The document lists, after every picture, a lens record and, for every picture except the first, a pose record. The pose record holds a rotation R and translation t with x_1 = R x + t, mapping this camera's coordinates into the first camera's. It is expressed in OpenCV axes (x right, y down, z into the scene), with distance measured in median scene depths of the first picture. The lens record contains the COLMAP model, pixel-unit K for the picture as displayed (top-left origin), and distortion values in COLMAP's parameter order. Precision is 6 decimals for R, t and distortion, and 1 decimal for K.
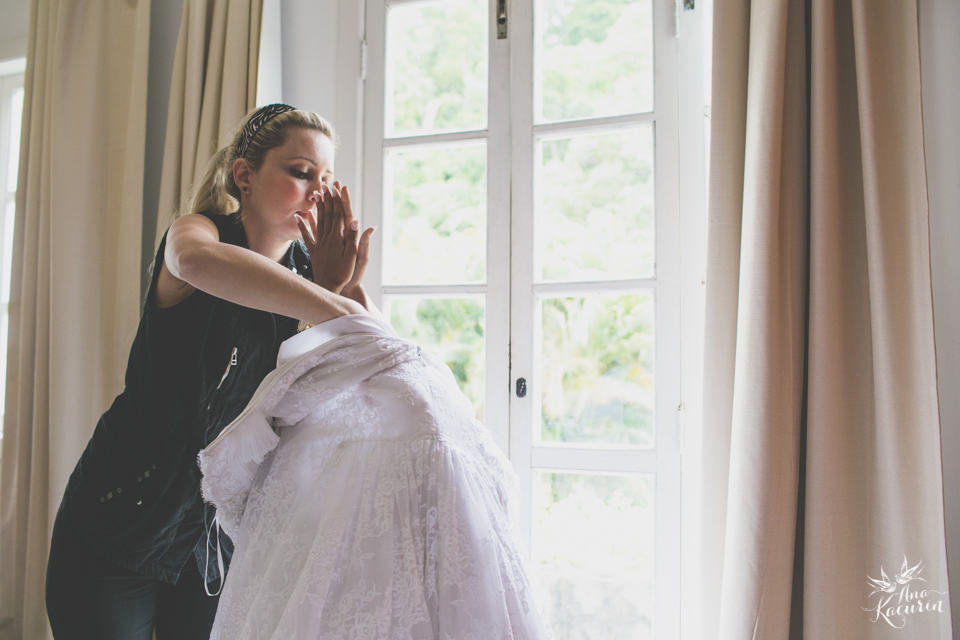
lens RADIAL K [[953.2, 0, 481.2], [0, 953.2, 314.4], [0, 0, 1]] dist [-0.026984, 0.000000]
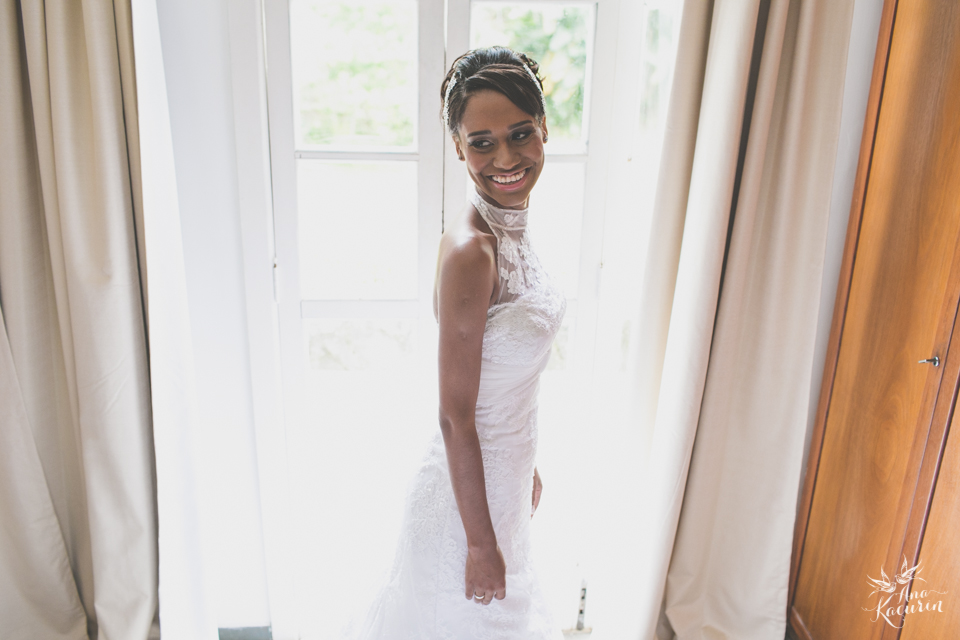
lens RADIAL K [[953.2, 0, 484.0], [0, 953.2, 323.7], [0, 0, 1]] dist [-0.026984, 0.000000]
pose [[0.855217, -0.179215, 0.486298, -0.462928], [-0.057951, 0.899358, 0.433355, -0.313844], [-0.515020, -0.398794, 0.758760, 0.137121]]
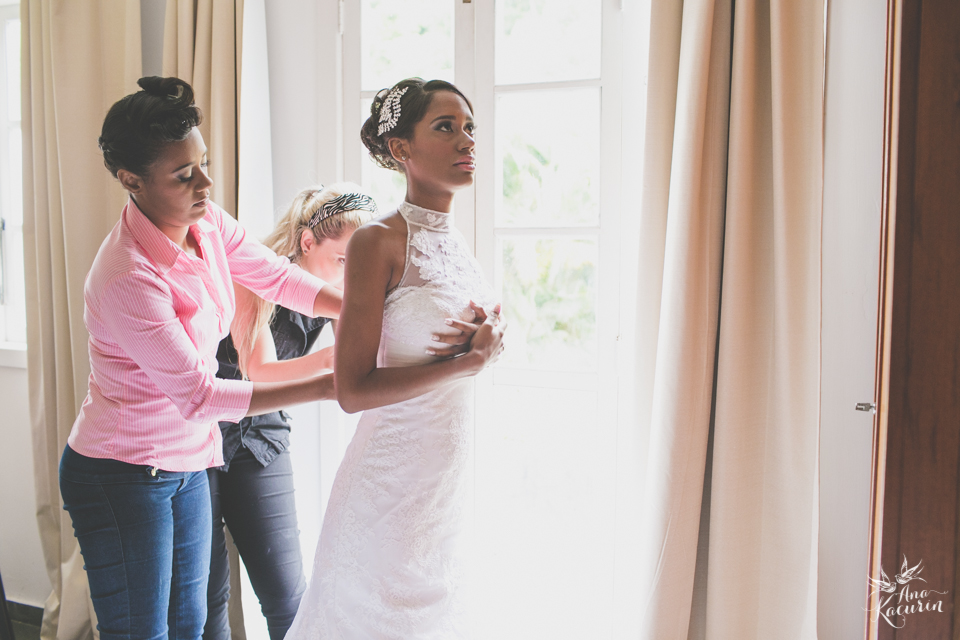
lens RADIAL K [[953.2, 0, 474.6], [0, 953.2, 311.9], [0, 0, 1]] dist [-0.026984, 0.000000]
pose [[0.999846, -0.006807, 0.016183, 0.010858], [0.004305, 0.988697, 0.149863, -0.103639], [-0.017020, -0.149770, 0.988574, -0.148240]]
